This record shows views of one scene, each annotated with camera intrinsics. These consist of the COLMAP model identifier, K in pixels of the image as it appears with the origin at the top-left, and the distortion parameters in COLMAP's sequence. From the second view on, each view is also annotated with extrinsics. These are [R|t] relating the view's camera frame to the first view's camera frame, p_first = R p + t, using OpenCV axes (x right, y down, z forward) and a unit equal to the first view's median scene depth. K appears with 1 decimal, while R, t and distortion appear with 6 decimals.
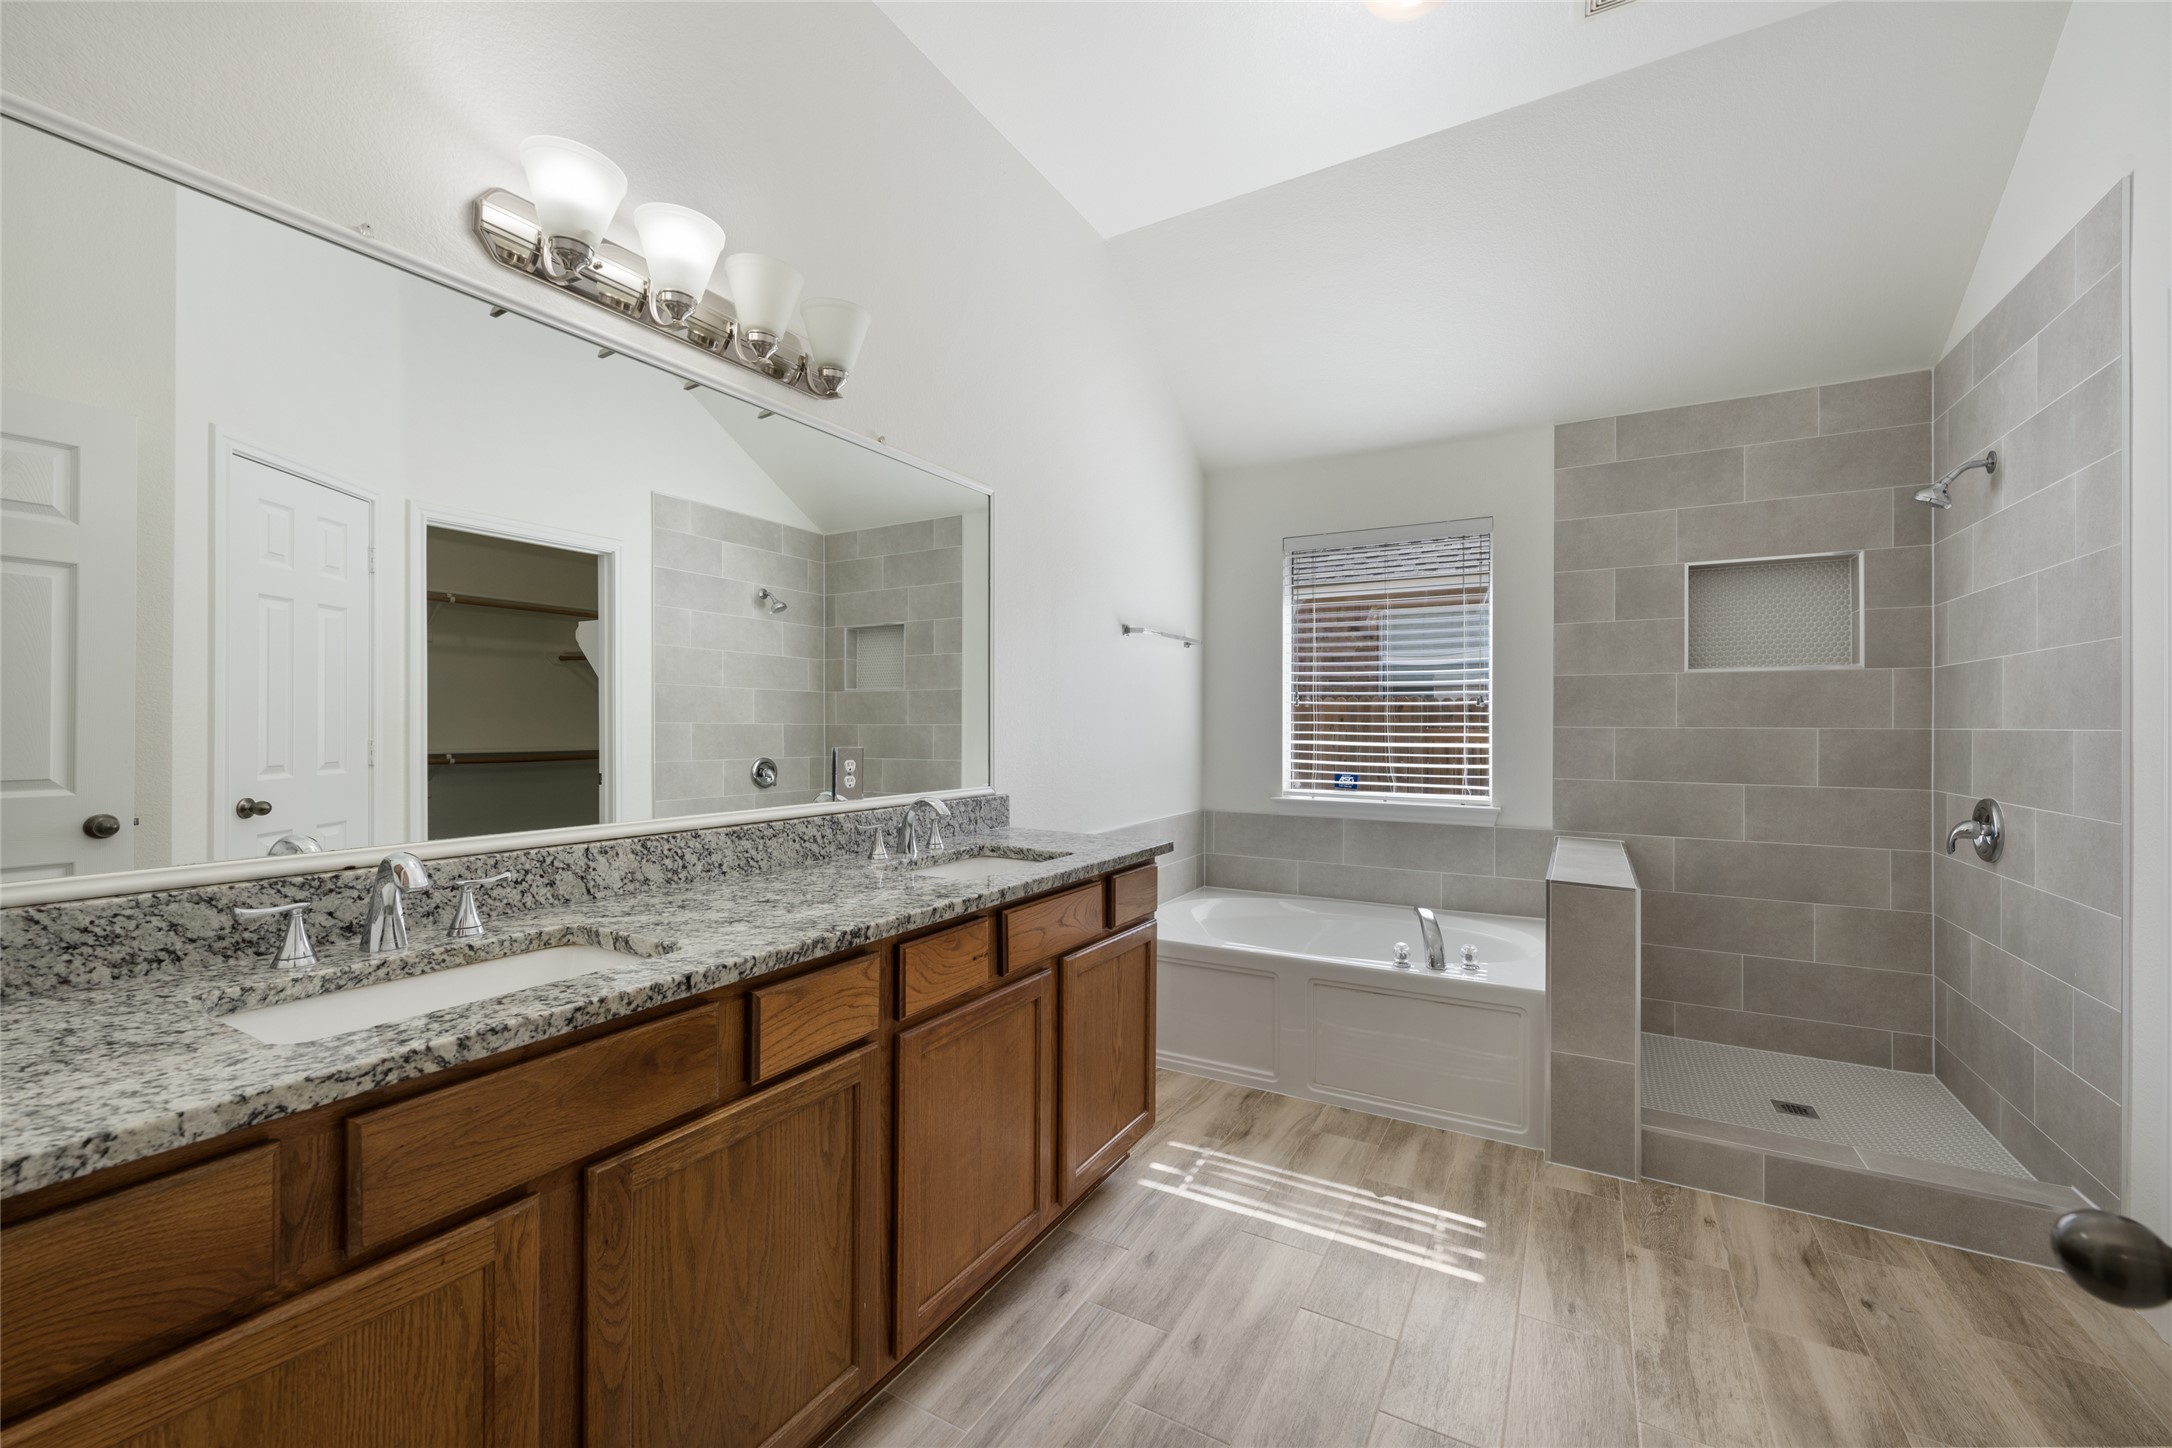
lens RADIAL K [[870.1, 0, 1085.8], [0, 870.1, 724.6], [0, 0, 1]] dist [0.002404, -0.001073]
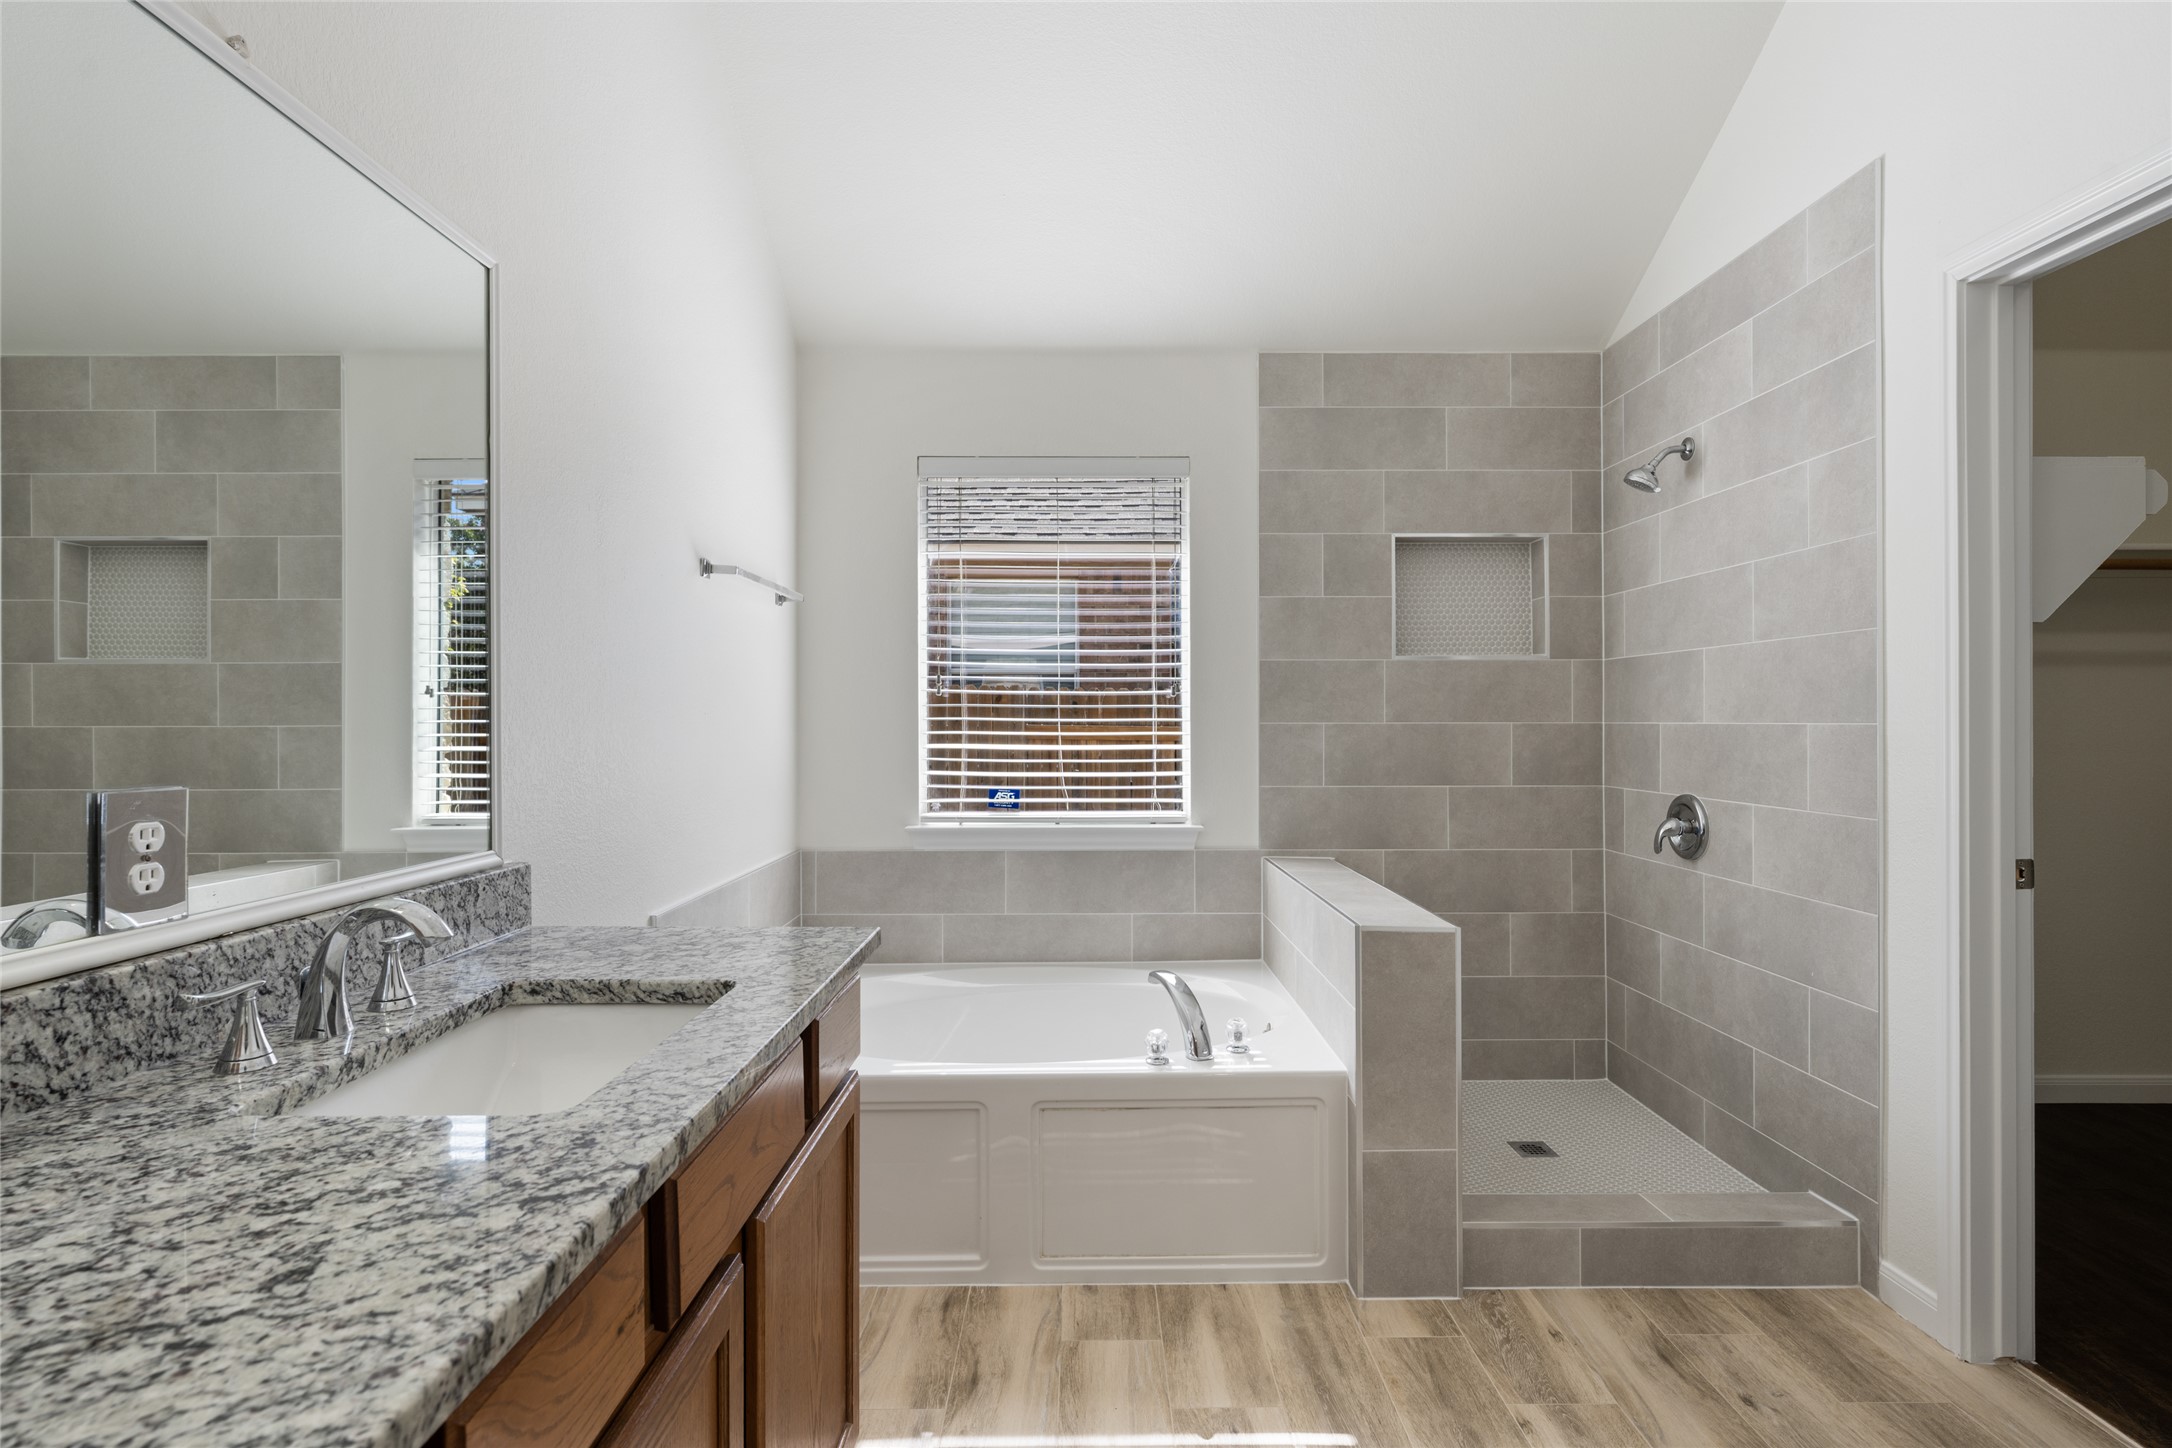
lens RADIAL K [[1036.1, 0, 1090.2], [0, 1036.1, 718.7], [0, 0, 1]] dist [-0.000874, 0.000469]
pose [[0.863249, -0.004676, 0.504757, -0.108893], [0.005354, 0.999986, 0.000107, -0.002778], [-0.504750, 0.002610, 0.863262, 0.298965]]
